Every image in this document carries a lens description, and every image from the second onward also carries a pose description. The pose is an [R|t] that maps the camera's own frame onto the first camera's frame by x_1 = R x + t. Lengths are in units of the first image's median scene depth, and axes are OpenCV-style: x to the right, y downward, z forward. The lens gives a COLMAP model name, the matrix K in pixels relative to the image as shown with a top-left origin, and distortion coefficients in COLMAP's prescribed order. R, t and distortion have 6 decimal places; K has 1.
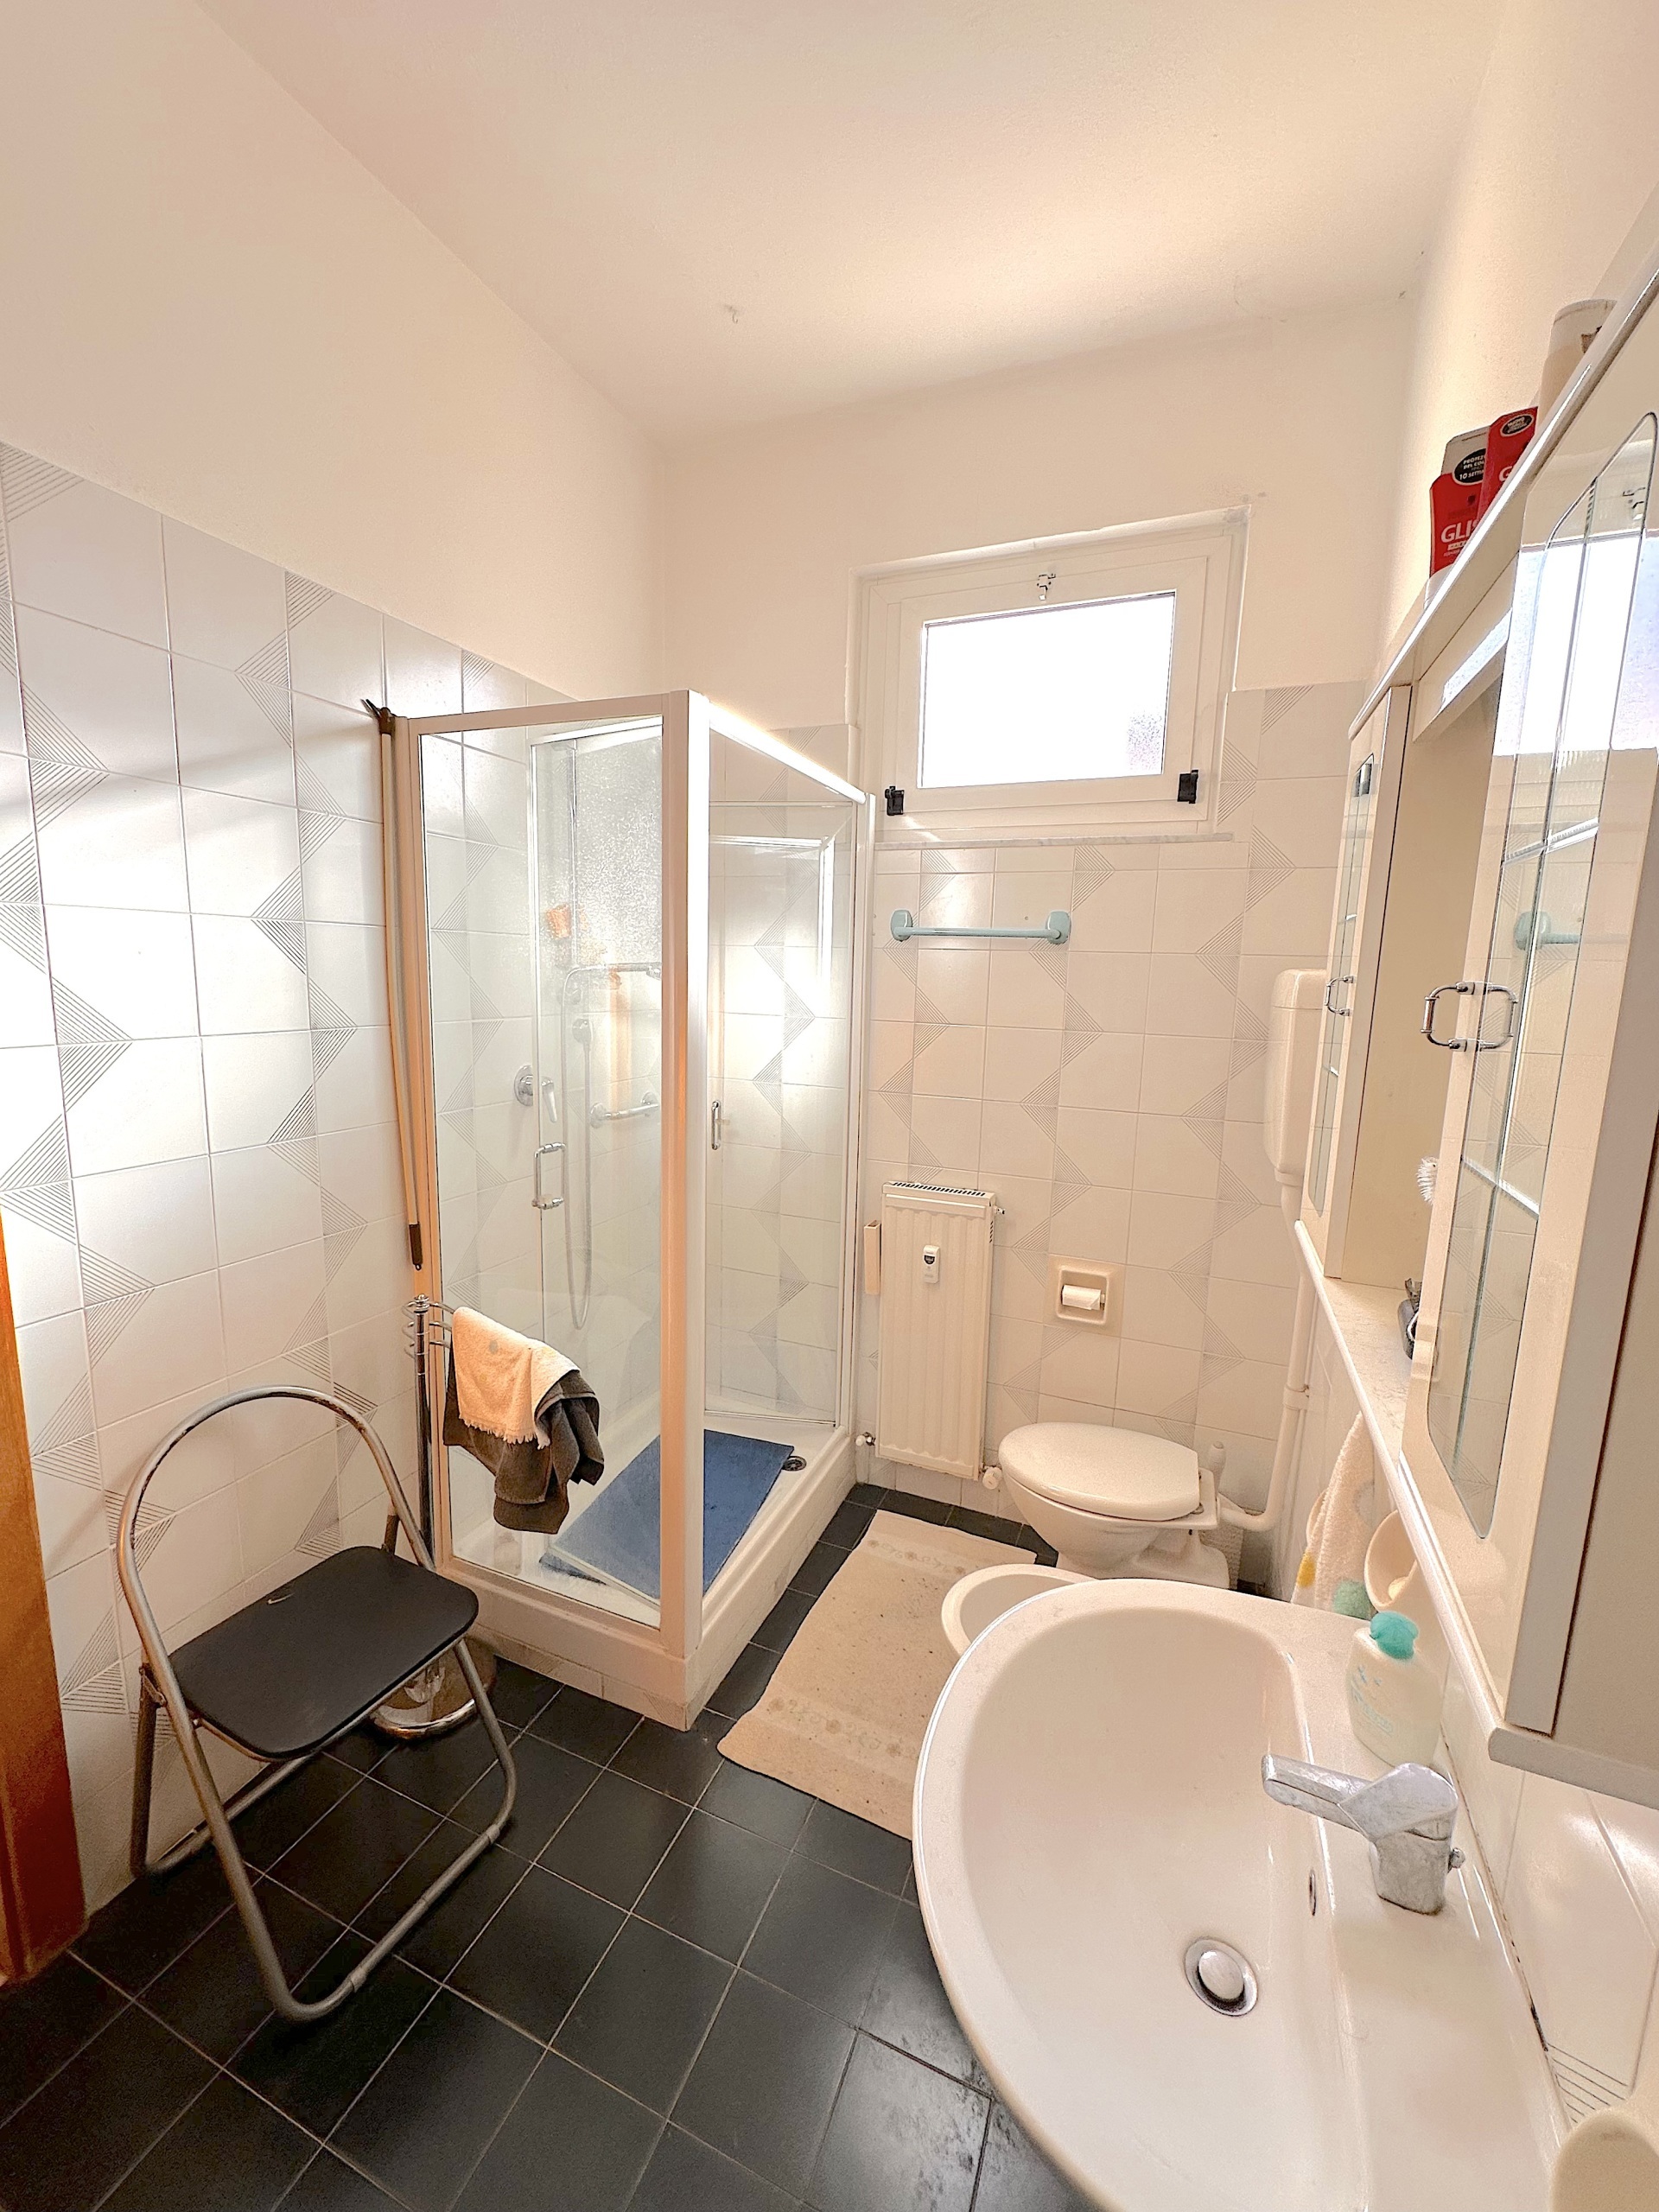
lens RADIAL K [[874.1, 0, 830.9], [0, 874.1, 1098.5], [0, 0, 1]] dist [-0.001394, -0.000519]
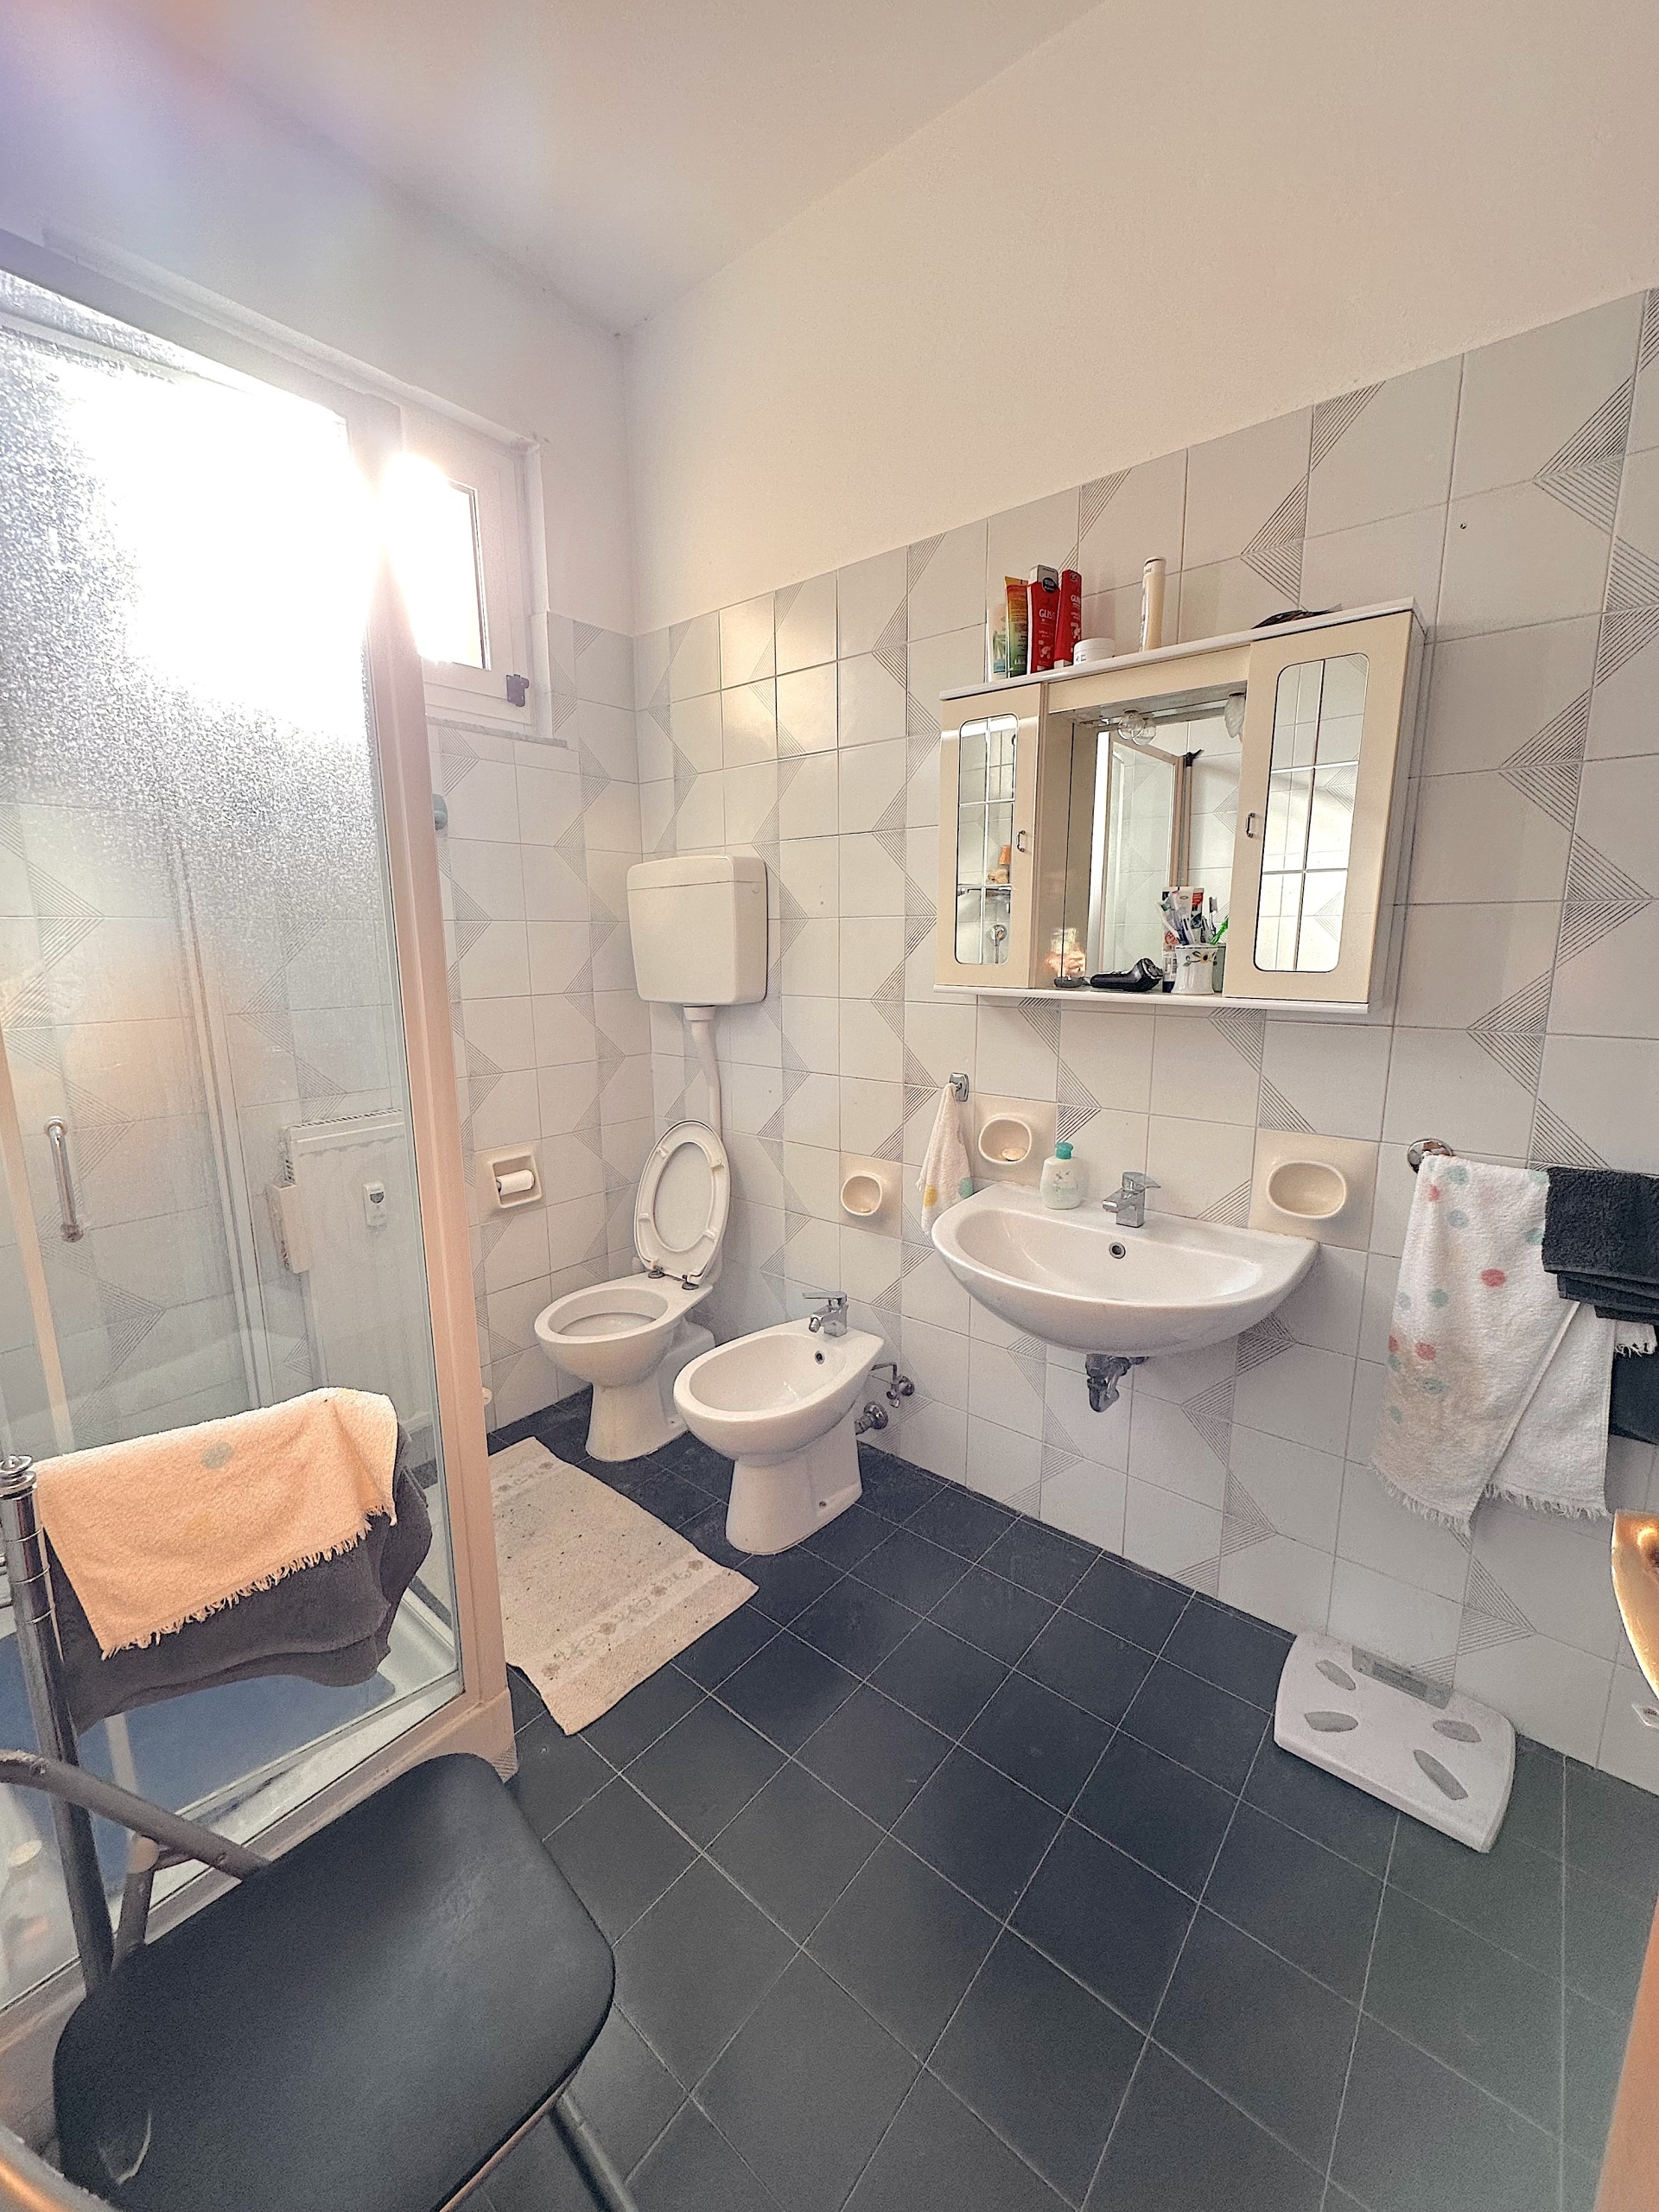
lens RADIAL K [[874.1, 0, 830.9], [0, 874.1, 1098.5], [0, 0, 1]] dist [-0.001394, -0.000519]
pose [[0.293271, -0.203920, 0.934028, -0.591927], [0.157116, 0.973984, 0.163311, 0.022712], [-0.943031, 0.098856, 0.317680, 0.334063]]
